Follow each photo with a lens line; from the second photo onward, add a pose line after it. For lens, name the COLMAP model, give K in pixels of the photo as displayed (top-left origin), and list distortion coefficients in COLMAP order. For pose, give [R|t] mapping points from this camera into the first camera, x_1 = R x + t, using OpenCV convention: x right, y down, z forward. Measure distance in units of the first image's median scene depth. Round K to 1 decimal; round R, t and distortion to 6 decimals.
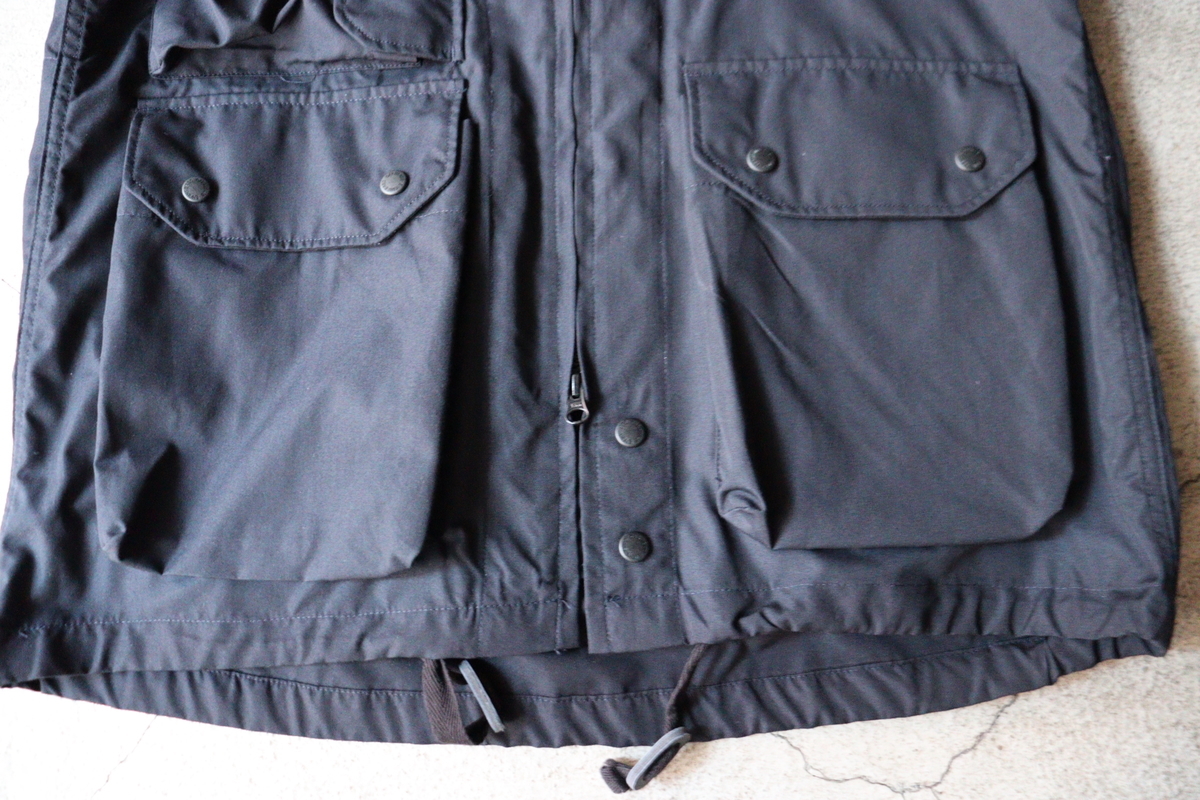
lens RADIAL K [[970.9, 0, 594.6], [0, 970.9, 403.2], [0, 0, 1]] dist [-0.179756, 0.144372]
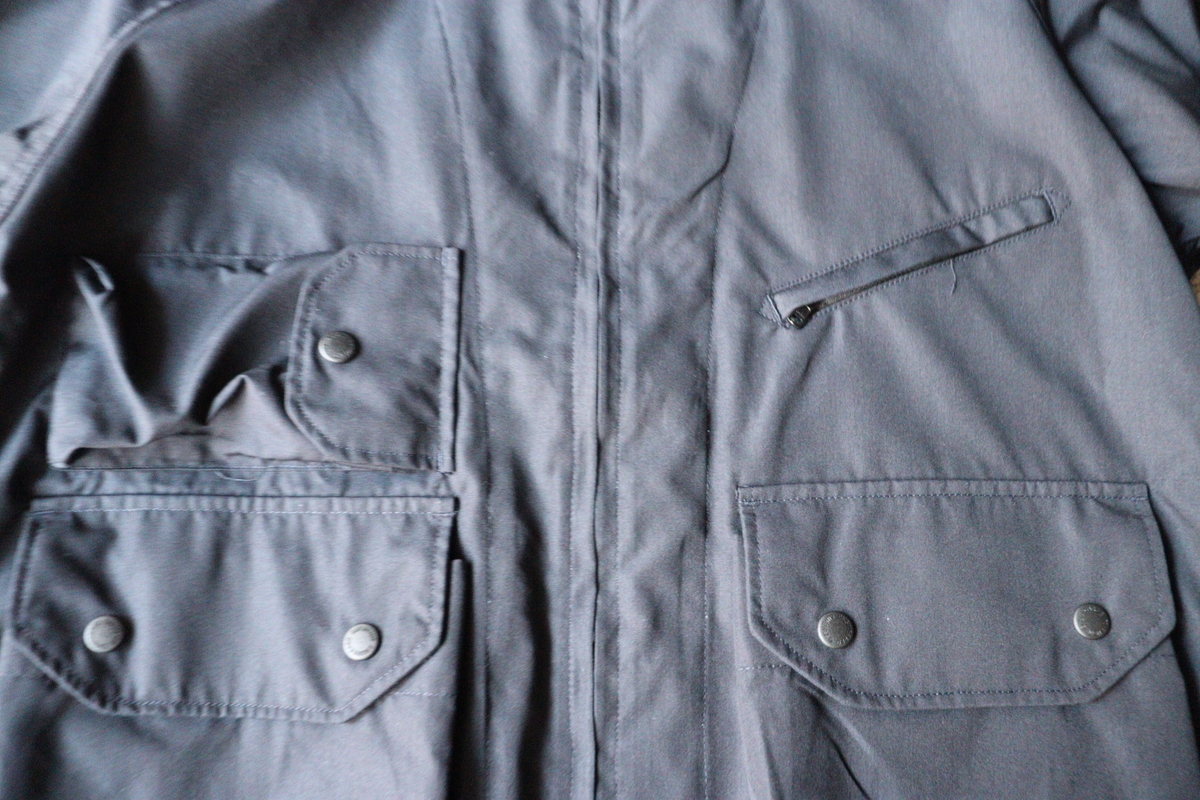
lens RADIAL K [[970.9, 0, 594.6], [0, 970.9, 403.2], [0, 0, 1]] dist [-0.179756, 0.144372]
pose [[0.999113, 0.027226, 0.032138, -0.051260], [-0.025107, 0.997596, -0.064587, -0.374218], [-0.033819, 0.063723, 0.997394, 0.210847]]
